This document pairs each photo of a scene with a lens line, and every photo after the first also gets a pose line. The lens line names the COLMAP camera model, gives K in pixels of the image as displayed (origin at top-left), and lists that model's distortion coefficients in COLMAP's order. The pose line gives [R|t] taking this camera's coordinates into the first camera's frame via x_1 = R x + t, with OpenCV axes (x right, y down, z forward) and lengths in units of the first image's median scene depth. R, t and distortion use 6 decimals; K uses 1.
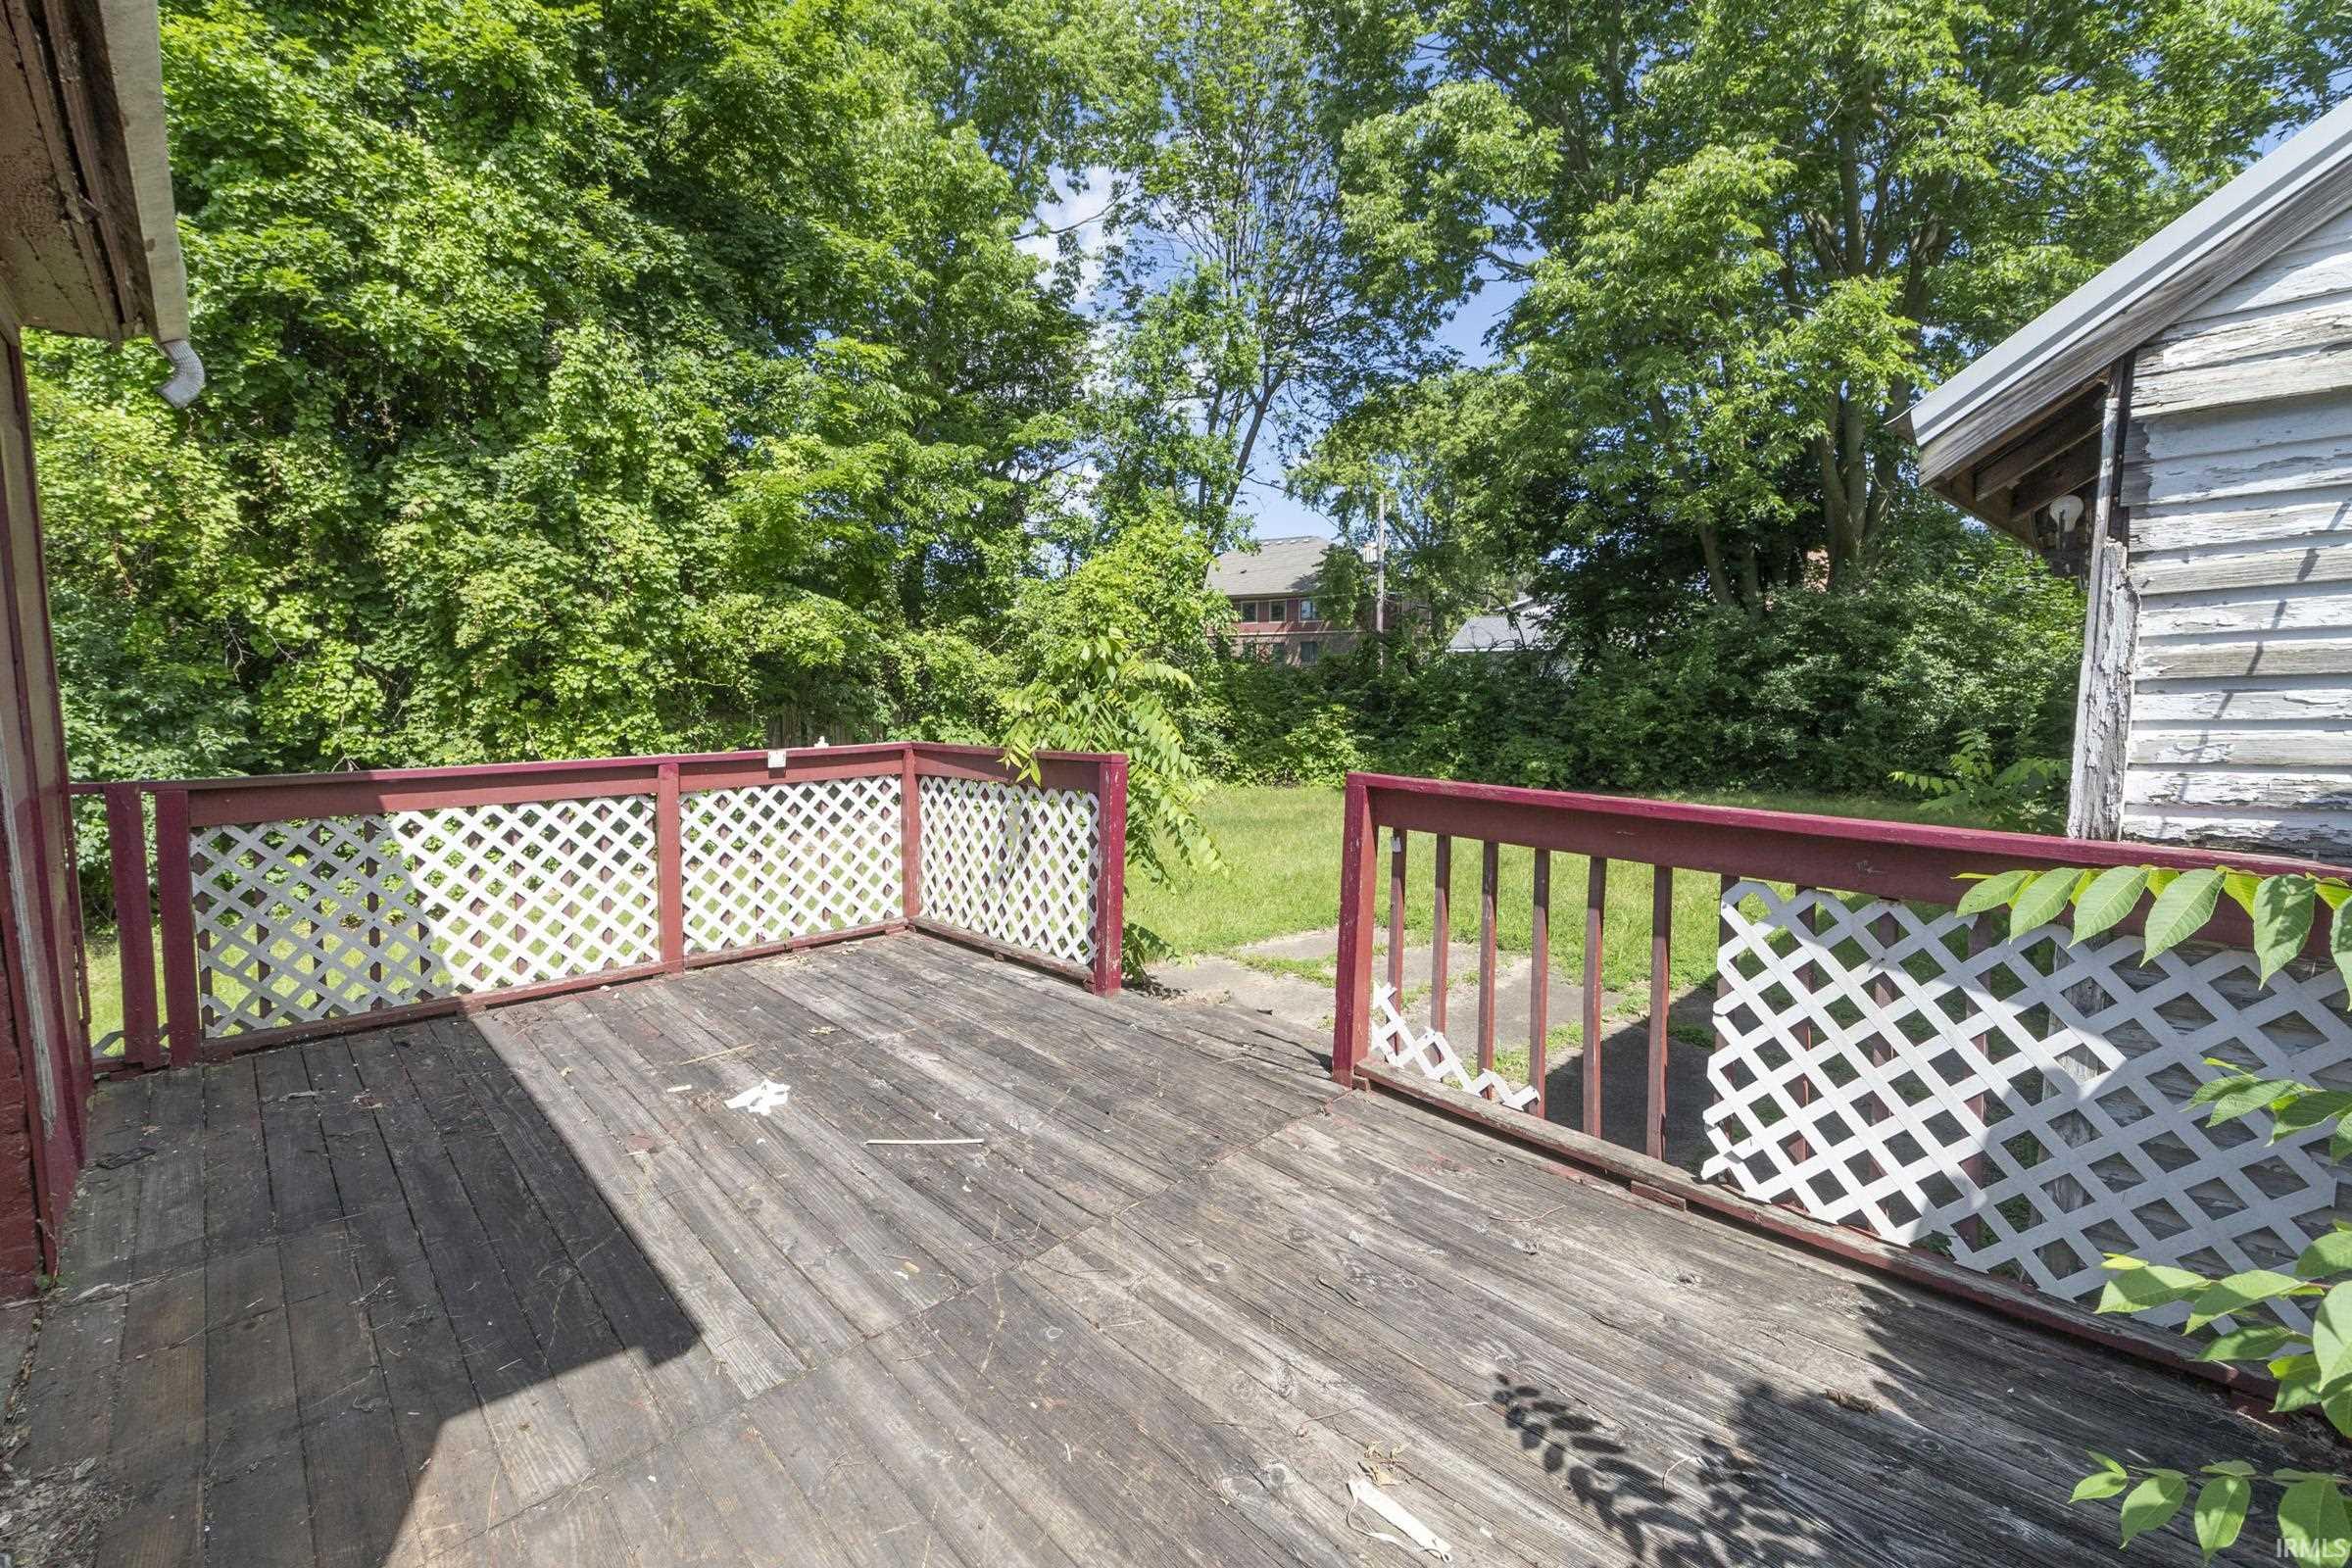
lens RADIAL K [[1044.4, 0, 1151.5], [0, 1044.4, 767.2], [0, 0, 1]] dist [0.002731, 0.002034]
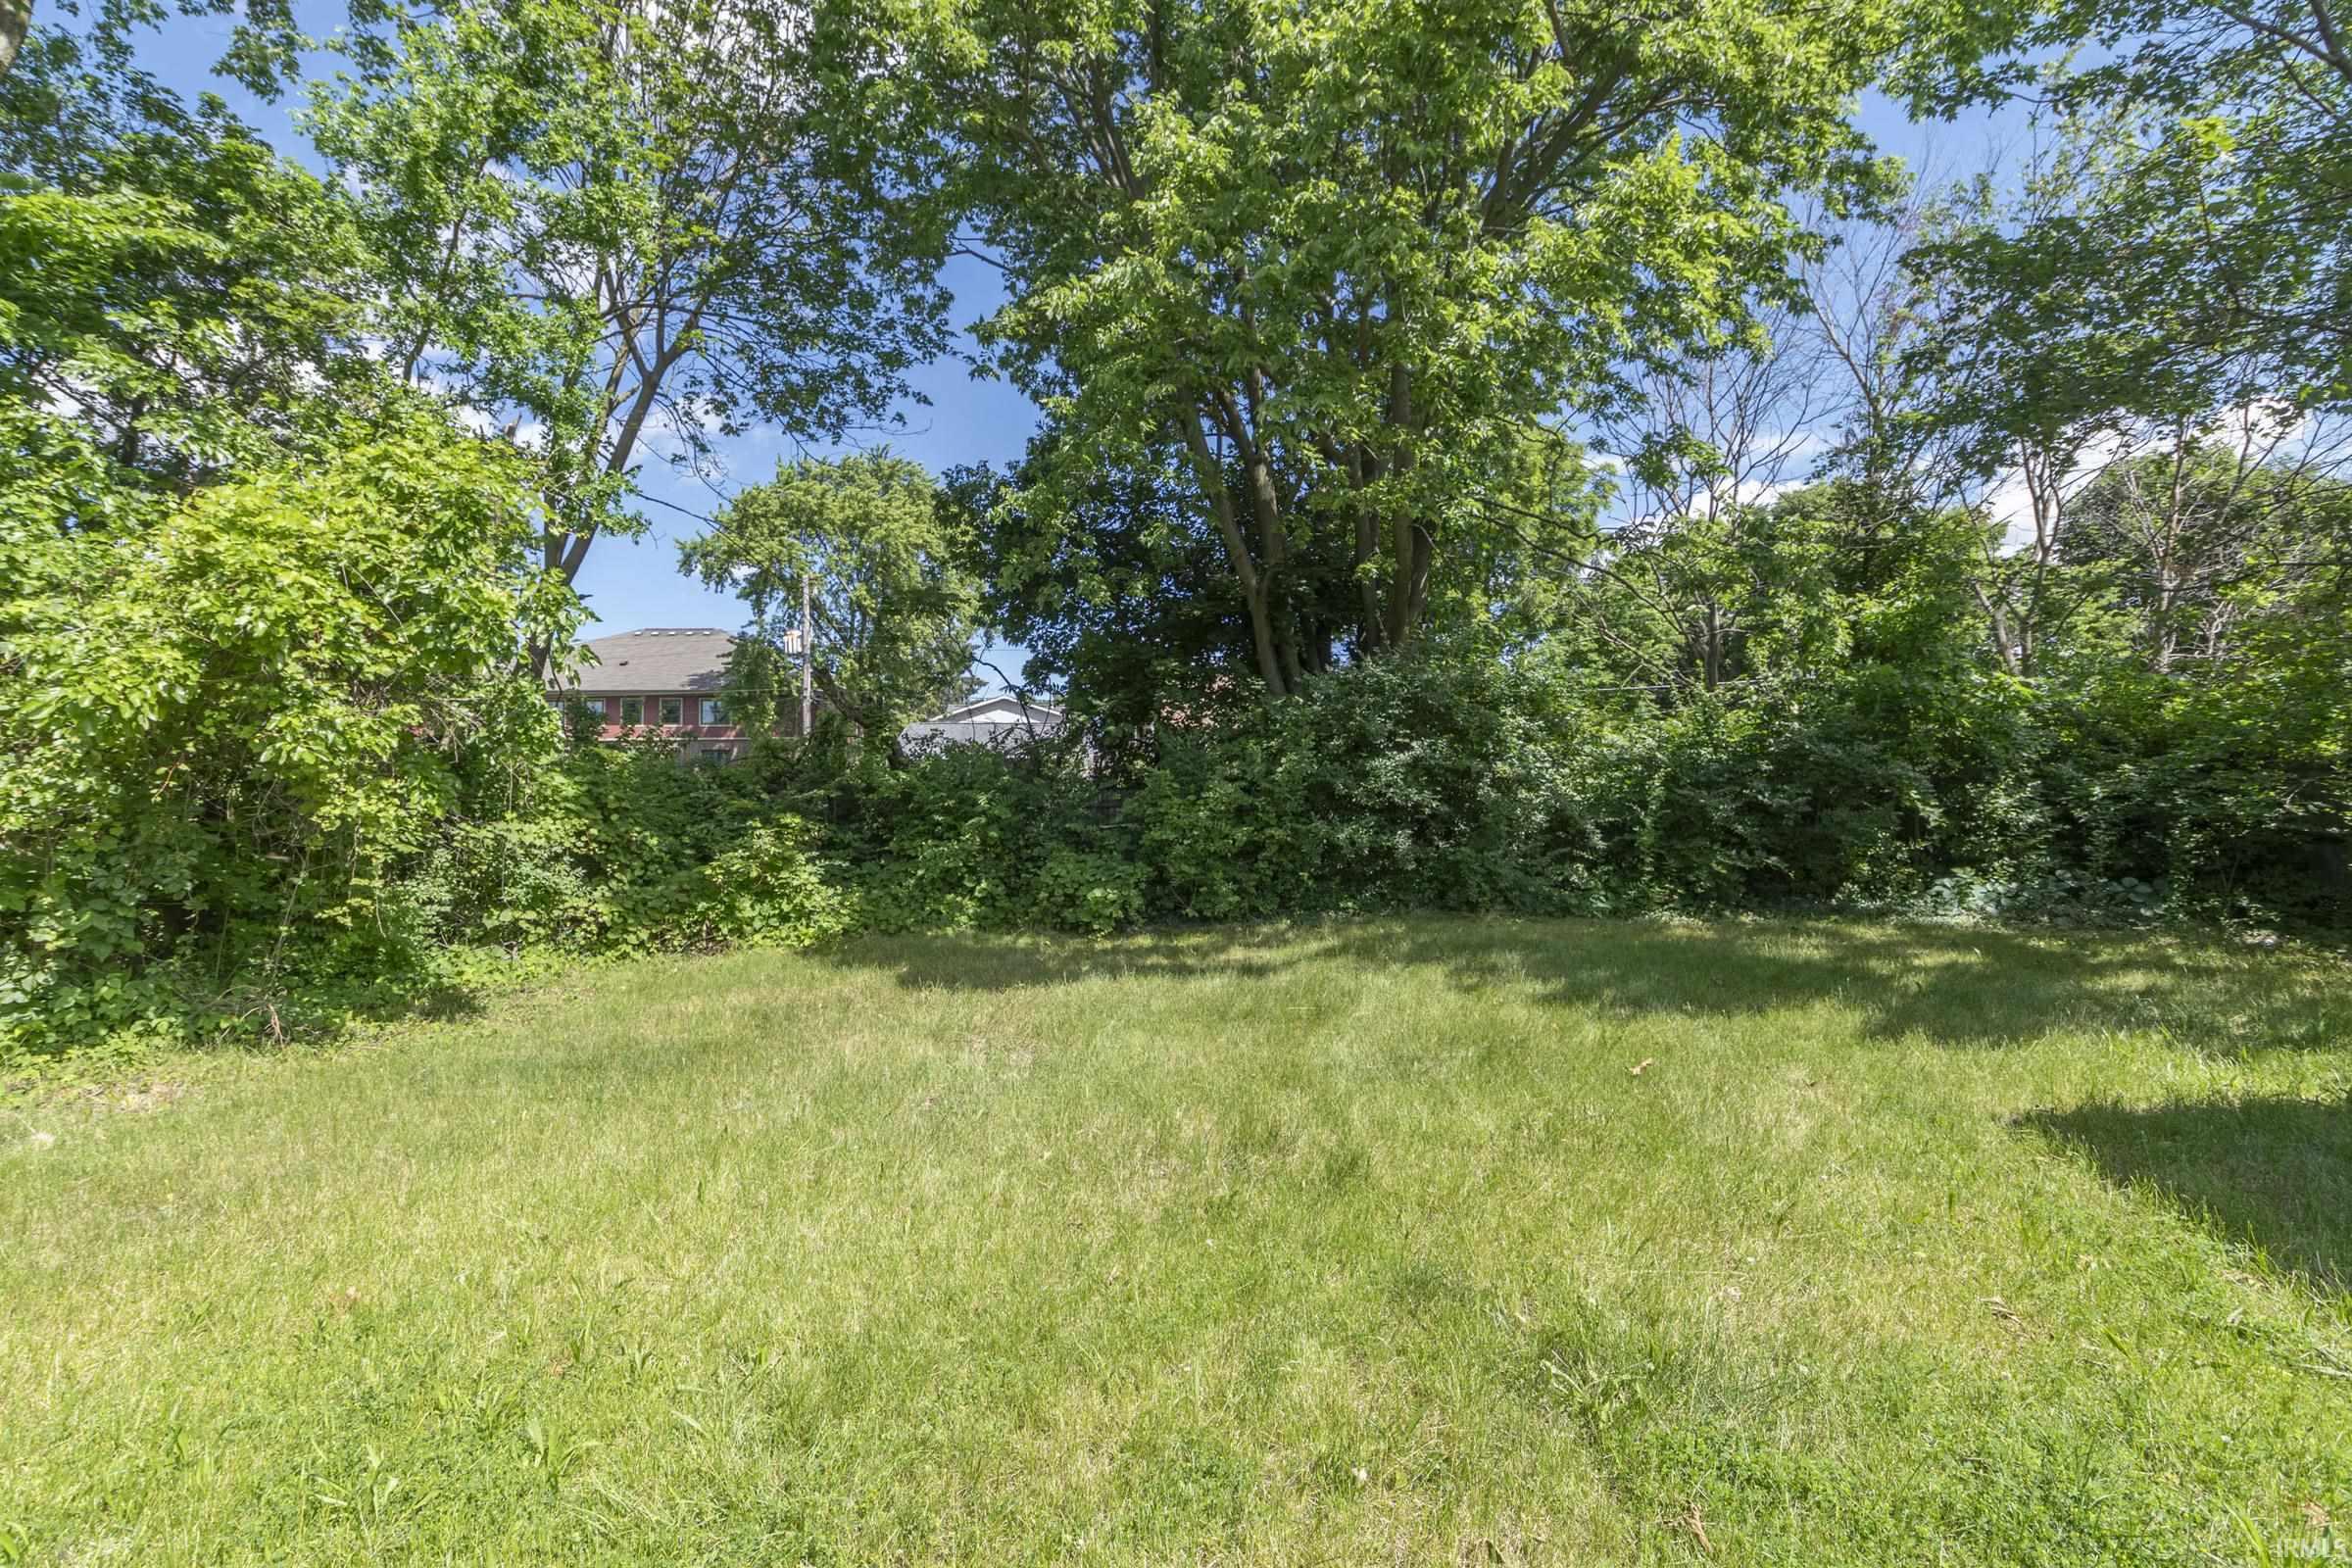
lens RADIAL K [[1044.4, 0, 1180.3], [0, 1044.4, 782.3], [0, 0, 1]] dist [0.002731, 0.002034]
pose [[0.839186, 0.001780, 0.543841, 0.032461], [0.052455, 0.995067, -0.084200, -0.013153], [-0.541309, 0.099187, 0.834953, 0.347381]]
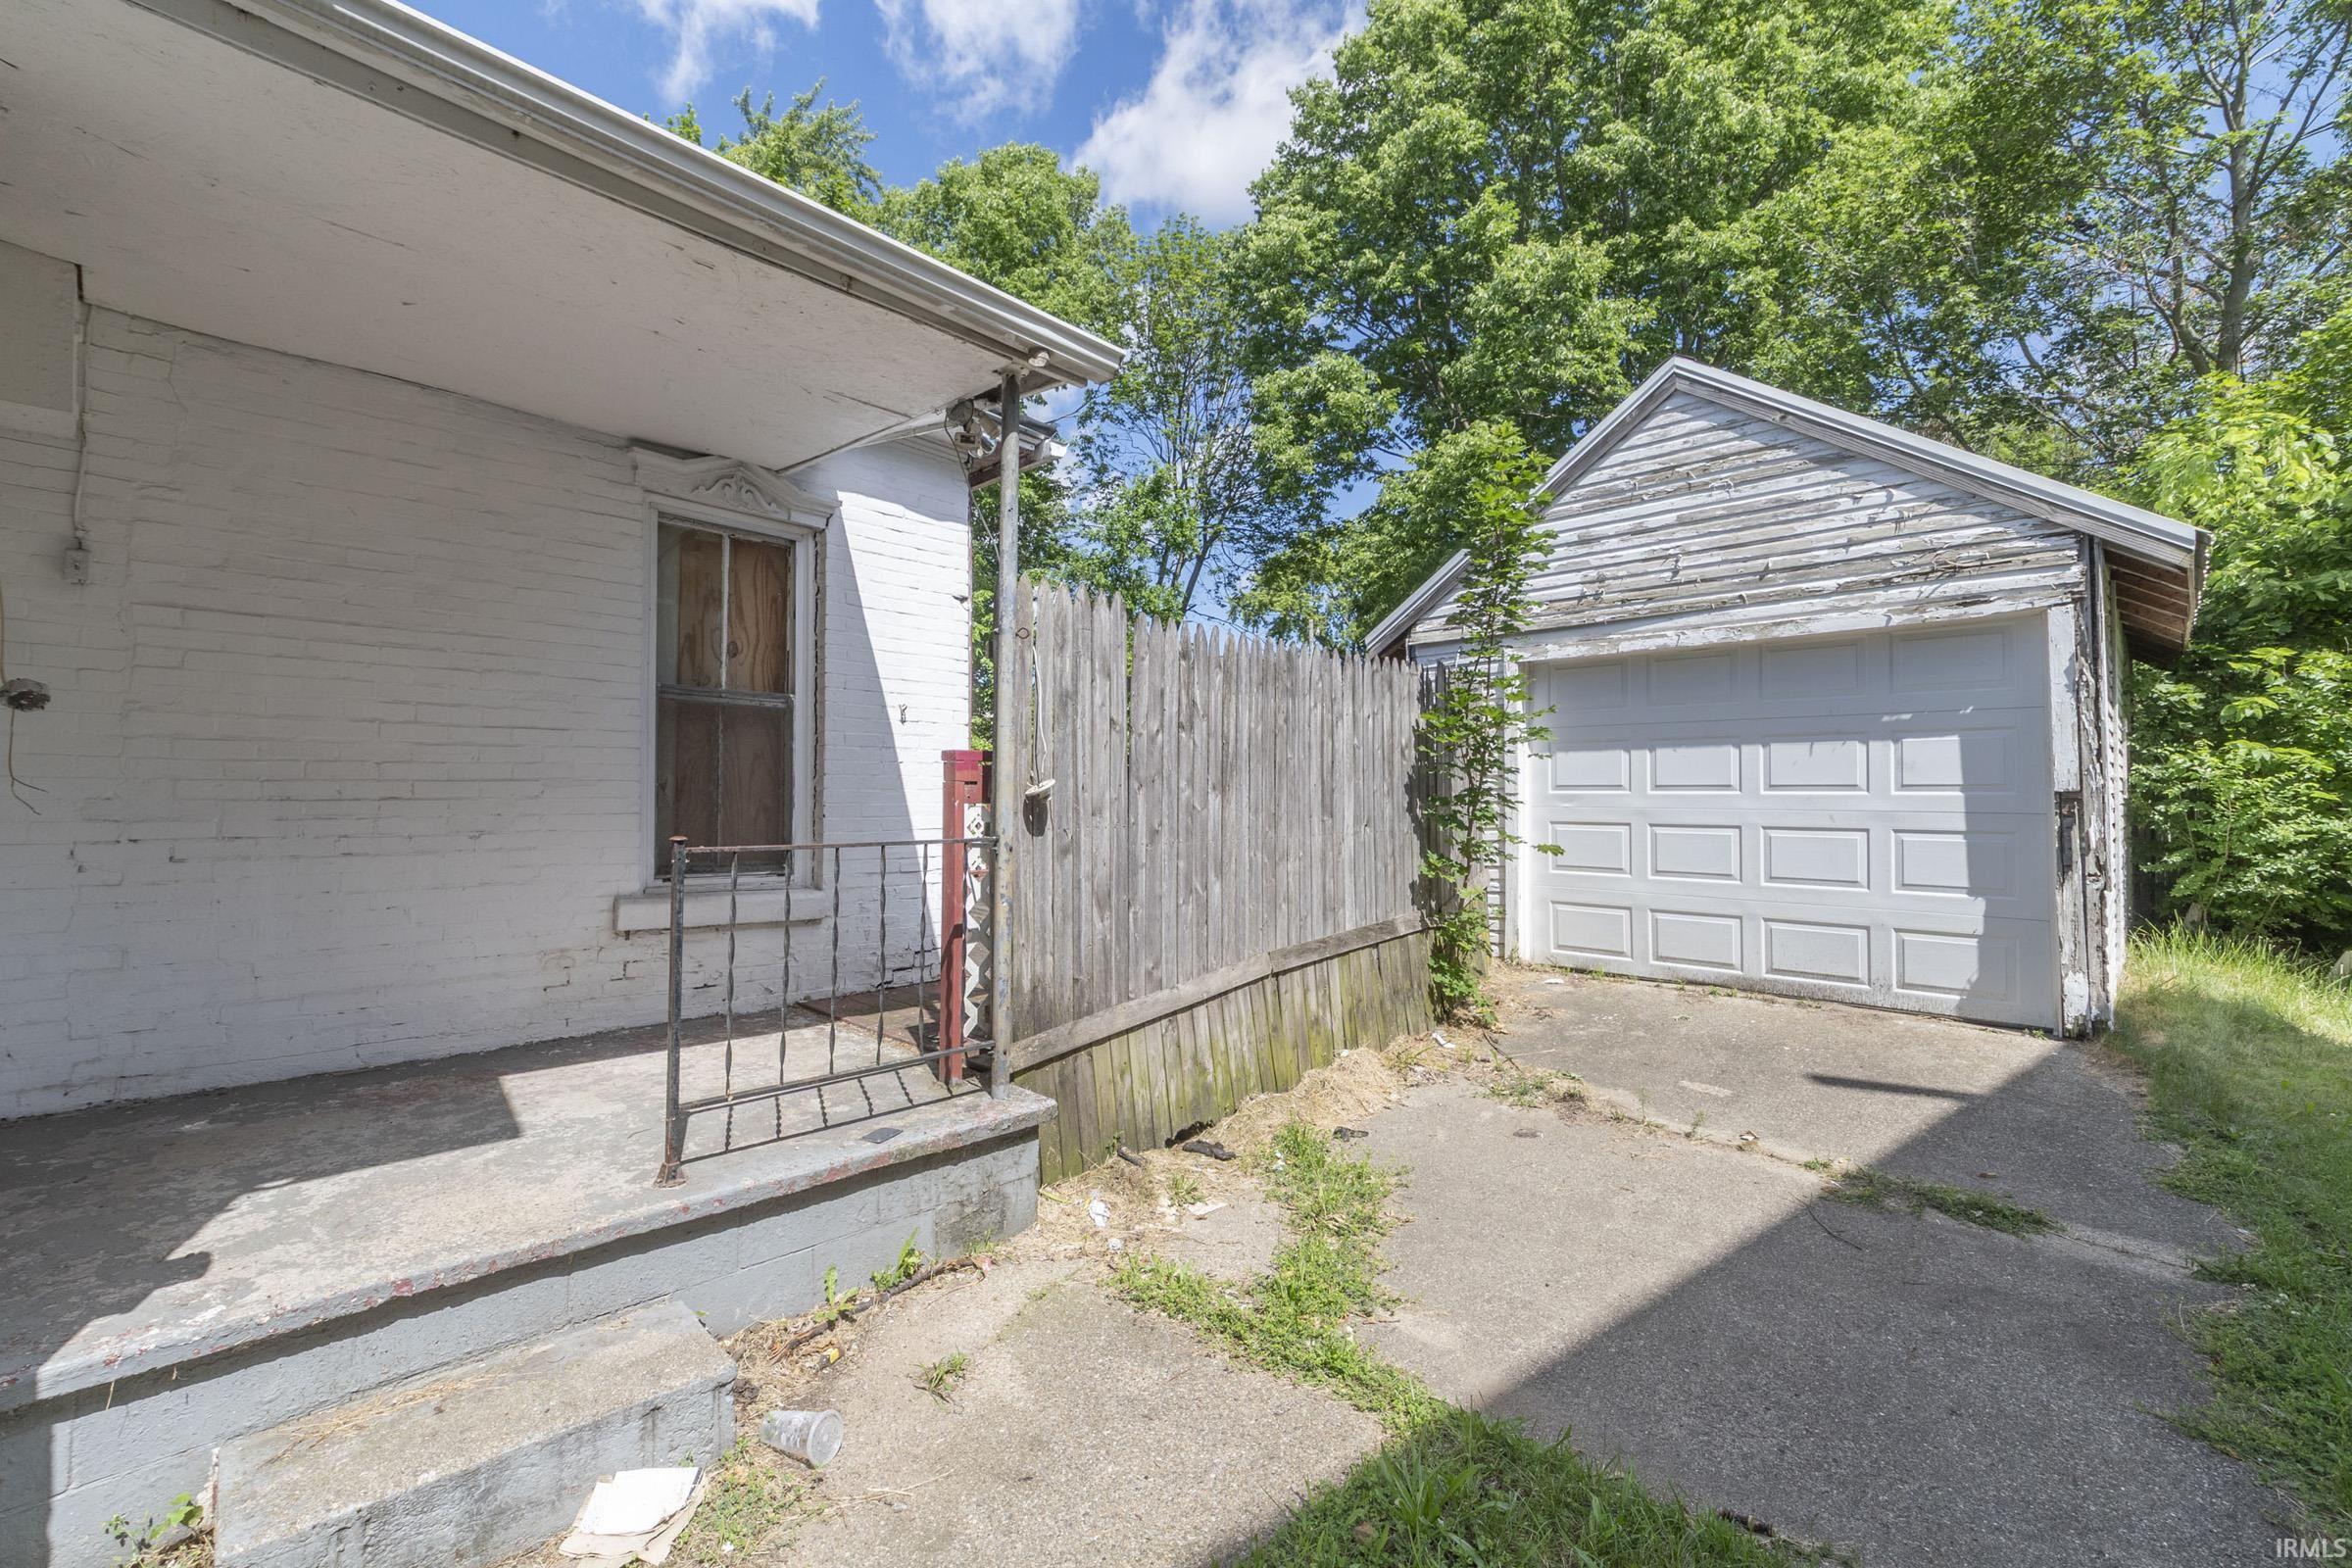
lens RADIAL K [[1044.4, 0, 1180.5], [0, 1044.4, 791.3], [0, 0, 1]] dist [0.002731, 0.002034]
pose [[0.997497, -0.000557, 0.070702, -0.013114], [0.006470, 0.996492, -0.083432, 0.055655], [-0.070408, 0.083681, 0.994002, -0.295559]]
